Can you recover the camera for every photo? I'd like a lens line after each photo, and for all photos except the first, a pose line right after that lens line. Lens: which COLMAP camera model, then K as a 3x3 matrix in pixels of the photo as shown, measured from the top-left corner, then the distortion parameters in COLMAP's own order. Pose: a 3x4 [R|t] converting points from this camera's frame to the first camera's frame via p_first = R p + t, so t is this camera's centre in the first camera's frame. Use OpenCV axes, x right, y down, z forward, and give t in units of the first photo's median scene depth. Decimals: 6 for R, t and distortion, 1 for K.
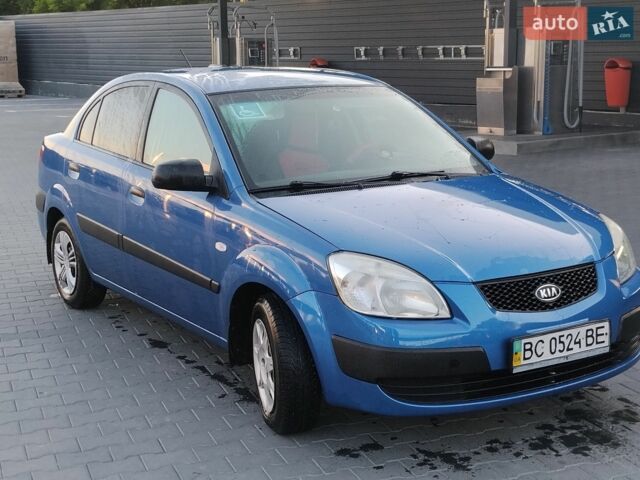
lens RADIAL K [[1019.1, 0, 320.0], [0, 1019.1, 240.0], [0, 0, 1]] dist [0.167919, -0.297711]
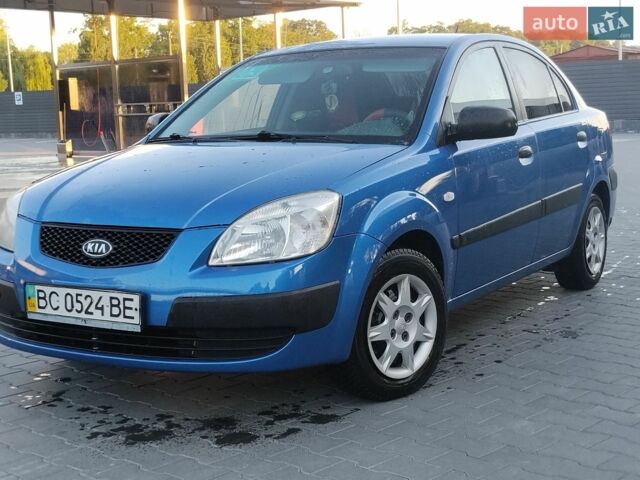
lens RADIAL K [[1019.1, 0, 320.0], [0, 1019.1, 240.0], [0, 0, 1]] dist [0.167919, -0.297711]
pose [[0.450942, 0.118227, -0.884689, 1.085249], [-0.150224, 0.987102, 0.055341, -0.034163], [0.879821, 0.107946, 0.462886, 0.741312]]
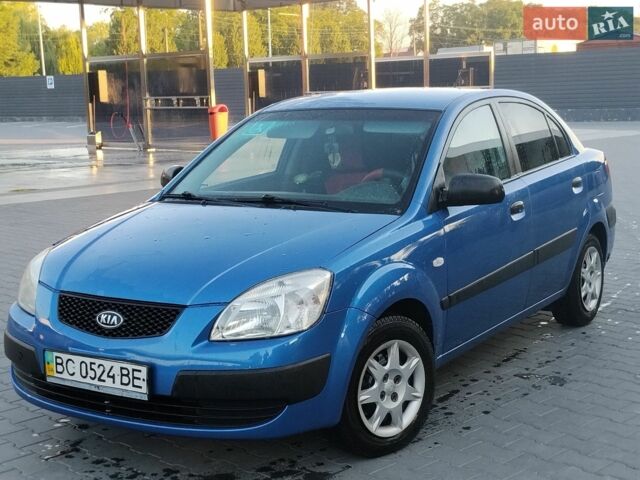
lens RADIAL K [[1019.1, 0, 320.0], [0, 1019.1, 240.0], [0, 0, 1]] dist [0.167919, -0.297711]
pose [[0.424498, 0.139686, -0.894589, 1.155254], [-0.153099, 0.984875, 0.081135, -0.131811], [0.892391, 0.102519, 0.439463, 0.726928]]
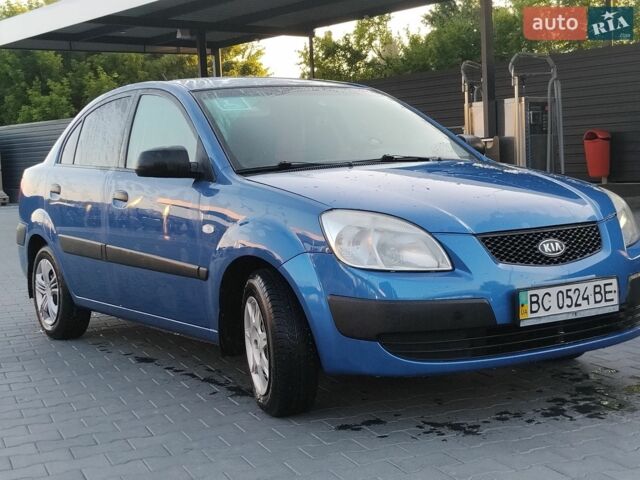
lens RADIAL K [[1019.1, 0, 320.0], [0, 1019.1, 240.0], [0, 0, 1]] dist [0.167919, -0.297711]
pose [[0.999287, -0.034403, 0.015542, -0.008103], [0.035896, 0.993385, -0.109073, 0.138483], [-0.011687, 0.109554, 0.993912, 0.050228]]
